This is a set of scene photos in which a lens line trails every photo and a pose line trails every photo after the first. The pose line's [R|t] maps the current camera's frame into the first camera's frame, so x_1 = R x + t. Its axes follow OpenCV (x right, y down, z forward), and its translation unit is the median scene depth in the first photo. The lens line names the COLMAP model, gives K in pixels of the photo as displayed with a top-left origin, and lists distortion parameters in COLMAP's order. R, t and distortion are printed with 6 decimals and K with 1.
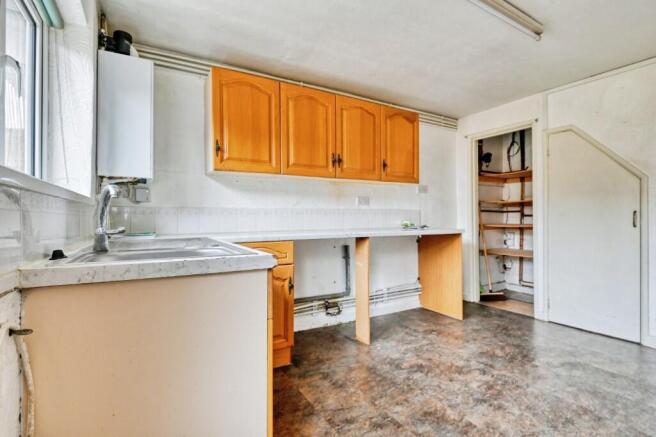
lens RADIAL K [[309.1, 0, 329.3], [0, 309.1, 217.8], [0, 0, 1]] dist [-0.011035, -0.011649]
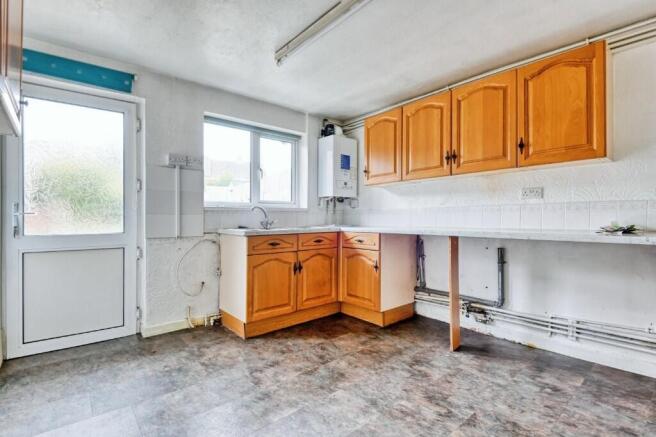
lens RADIAL K [[309.1, 0, 329.6], [0, 309.1, 217.9], [0, 0, 1]] dist [-0.011035, -0.011649]
pose [[0.173755, -0.001434, -0.984788, 0.996453], [0.003442, 0.999994, -0.000849, 0.008487], [0.984783, -0.003242, 0.173759, 0.482914]]
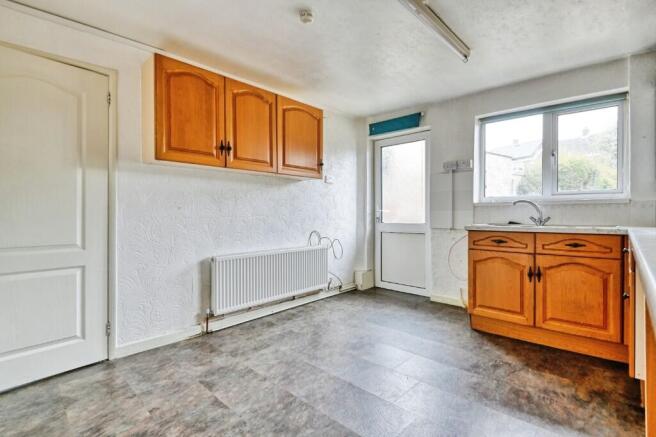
lens RADIAL K [[309.1, 0, 329.2], [0, 309.1, 208.9], [0, 0, 1]] dist [-0.011035, -0.011649]
pose [[-0.960358, 0.001621, -0.278766, 0.704741], [0.005012, 0.999922, -0.011449, 0.000507], [0.278726, -0.012392, -0.960291, 1.303180]]
